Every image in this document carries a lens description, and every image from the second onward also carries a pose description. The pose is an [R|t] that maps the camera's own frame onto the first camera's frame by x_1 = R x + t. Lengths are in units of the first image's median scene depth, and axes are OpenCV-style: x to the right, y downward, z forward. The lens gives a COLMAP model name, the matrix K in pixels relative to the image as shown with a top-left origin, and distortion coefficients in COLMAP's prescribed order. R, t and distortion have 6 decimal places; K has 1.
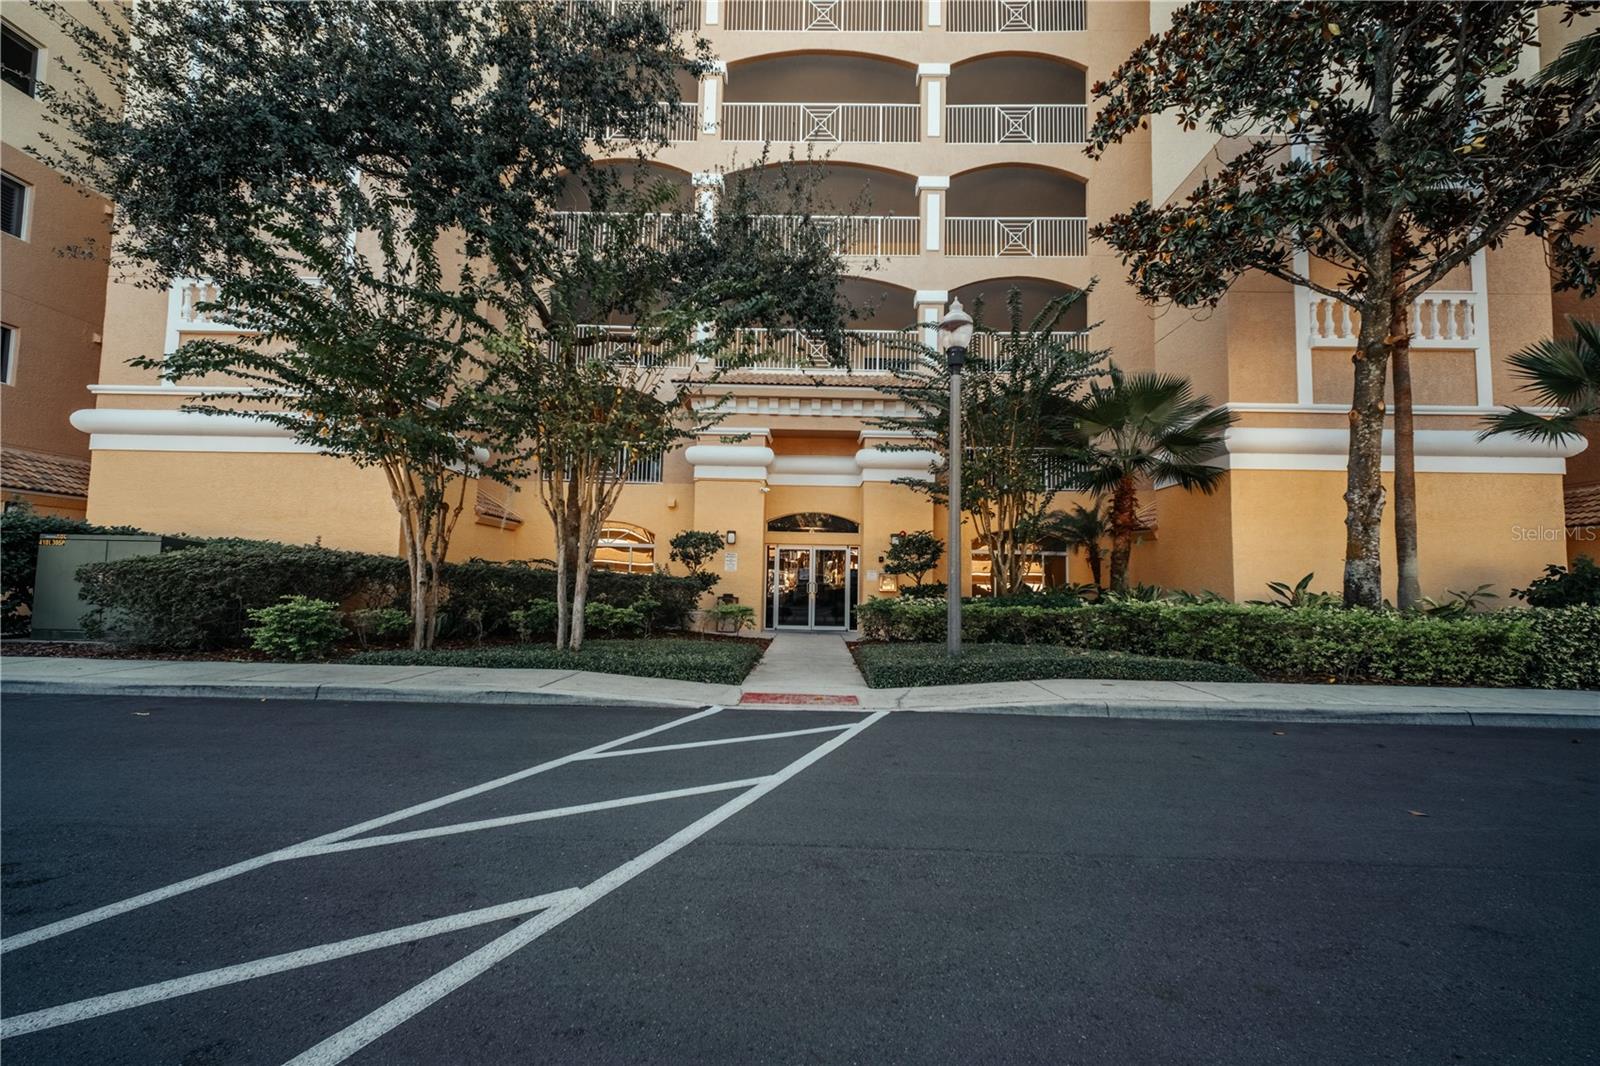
lens RADIAL K [[709.1, 0, 800.0], [0, 709.1, 533.0], [0, 0, 1]] dist [0.026600, -0.013342]
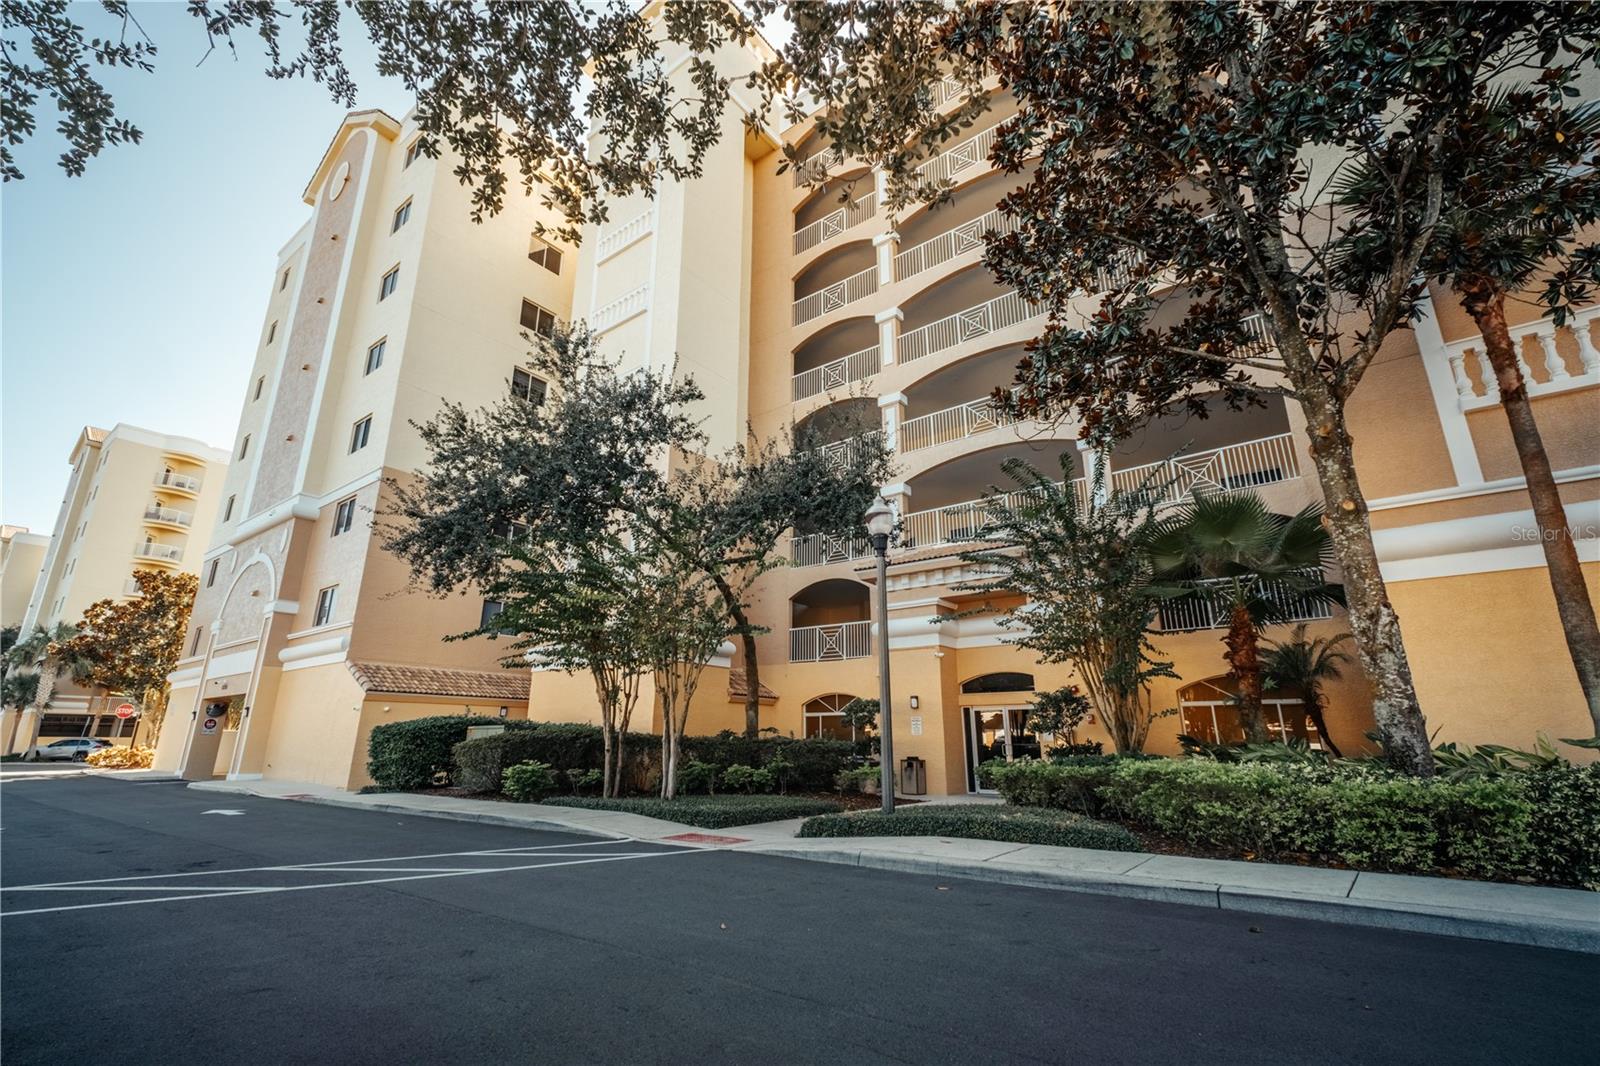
lens RADIAL K [[709.1, 0, 800.0], [0, 709.1, 533.0], [0, 0, 1]] dist [0.026600, -0.013342]
pose [[0.803138, -0.189581, -0.564827, 0.692654], [0.058866, 0.968635, -0.241414, 0.012219], [0.592878, 0.160640, 0.789107, -0.007705]]
